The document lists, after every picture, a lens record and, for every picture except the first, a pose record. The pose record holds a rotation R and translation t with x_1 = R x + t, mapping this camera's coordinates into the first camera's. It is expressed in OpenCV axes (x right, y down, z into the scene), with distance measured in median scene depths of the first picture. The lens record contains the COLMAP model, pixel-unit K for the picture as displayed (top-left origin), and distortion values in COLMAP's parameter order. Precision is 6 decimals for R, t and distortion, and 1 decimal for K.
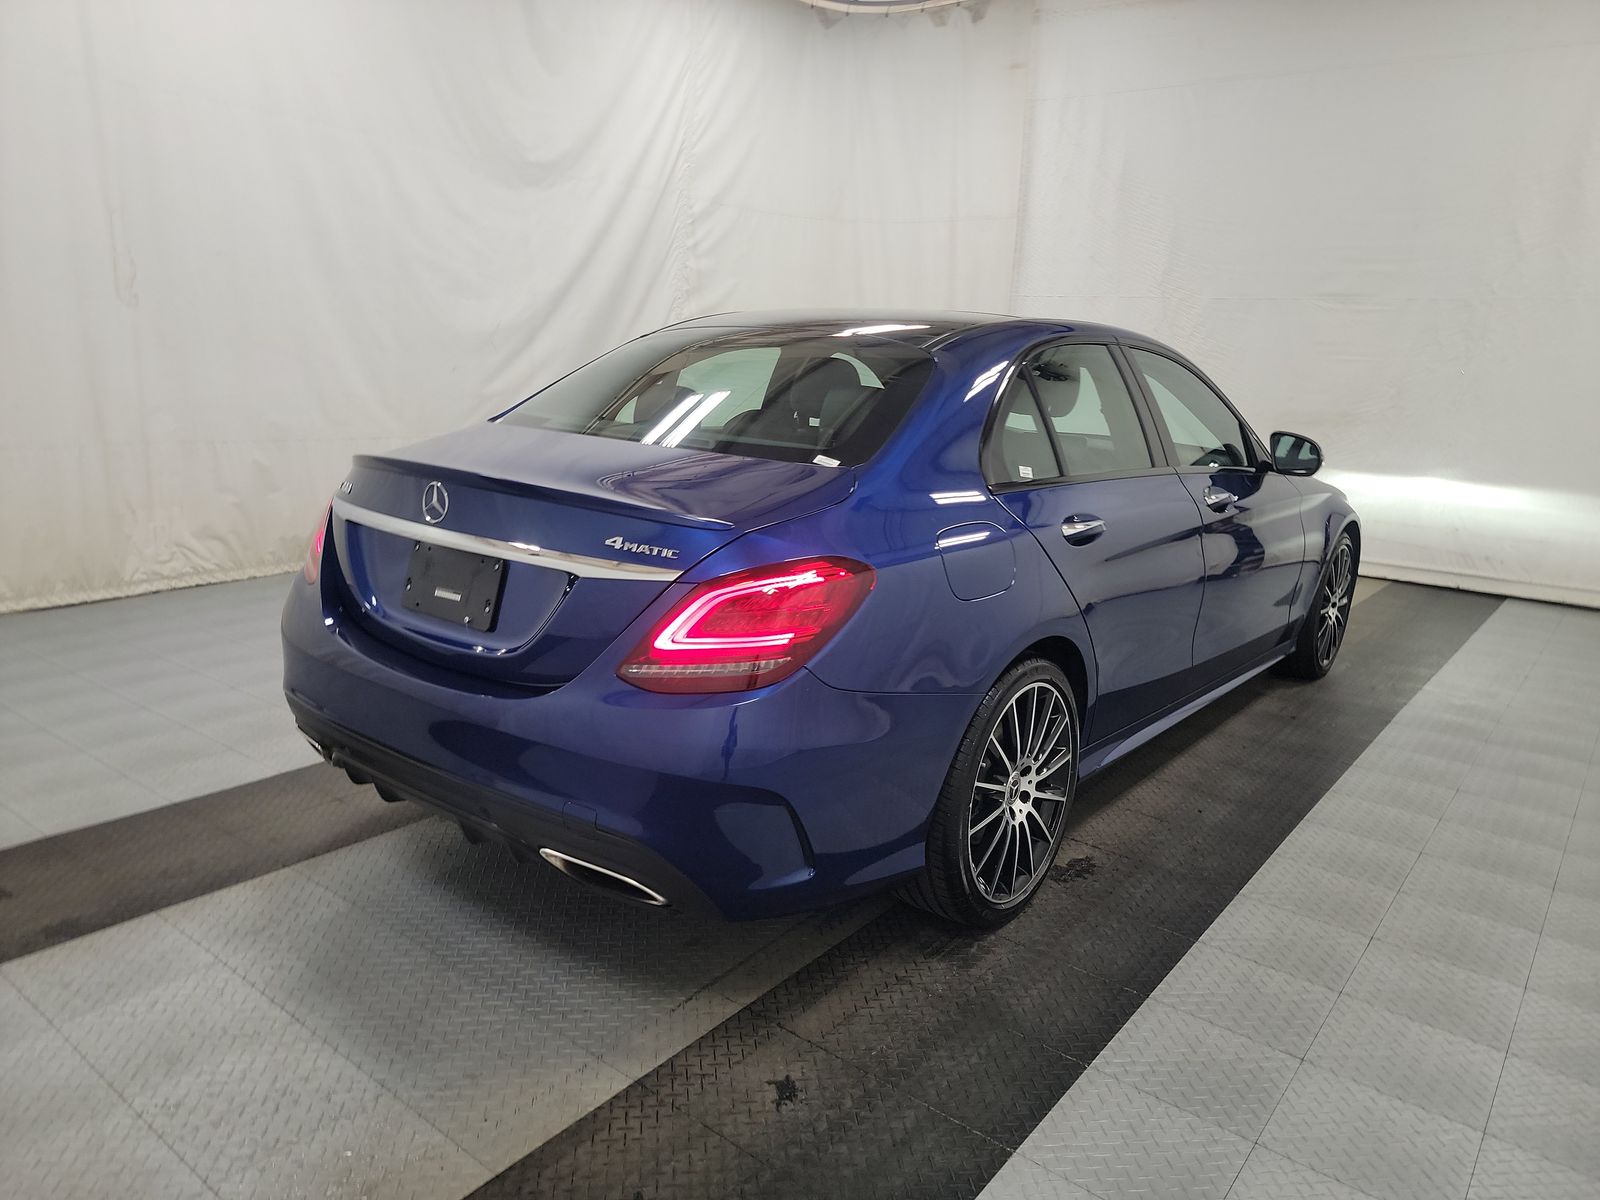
lens RADIAL K [[1101.1, 0, 795.0], [0, 1101.1, 621.4], [0, 0, 1]] dist [0.072945, -0.062193]
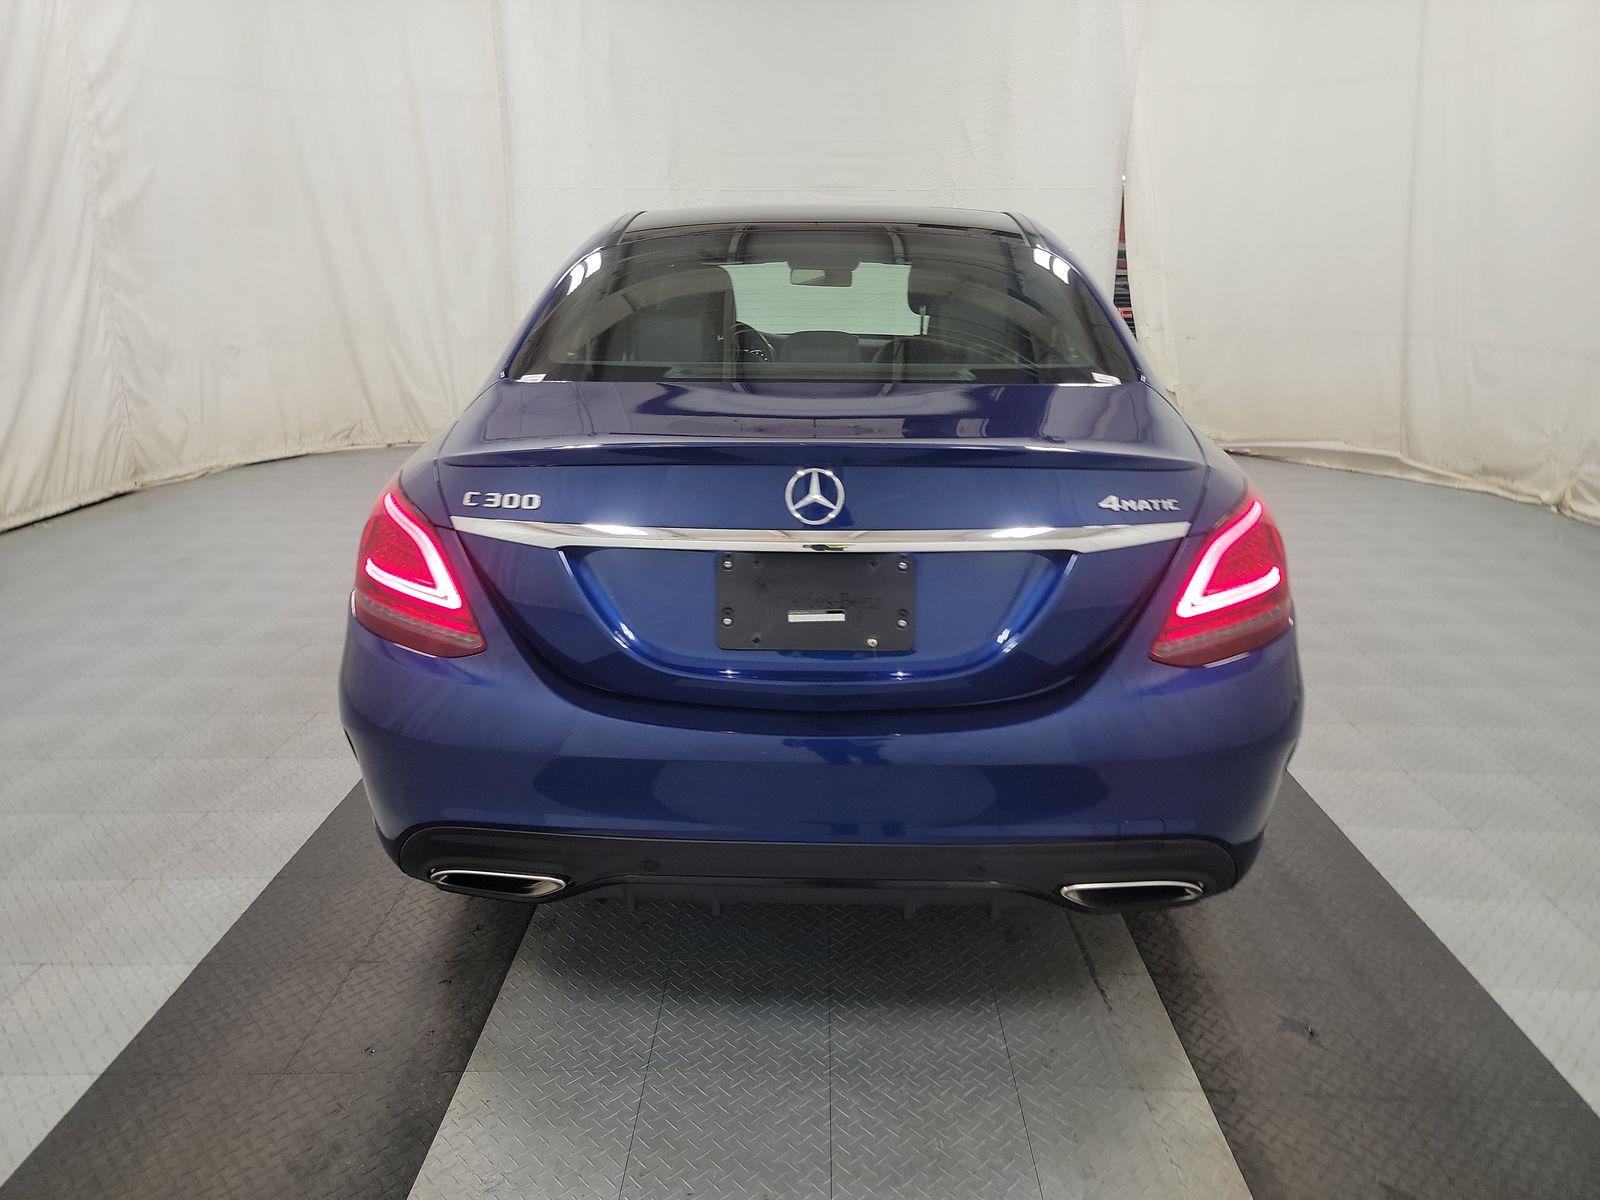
lens RADIAL K [[1101.1, 0, 795.0], [0, 1101.1, 621.4], [0, 0, 1]] dist [0.072945, -0.062193]
pose [[0.807932, -0.227998, 0.543380, -0.733900], [0.178521, 0.973485, 0.143031, -0.130561], [-0.561583, -0.018555, 0.827212, 0.398490]]
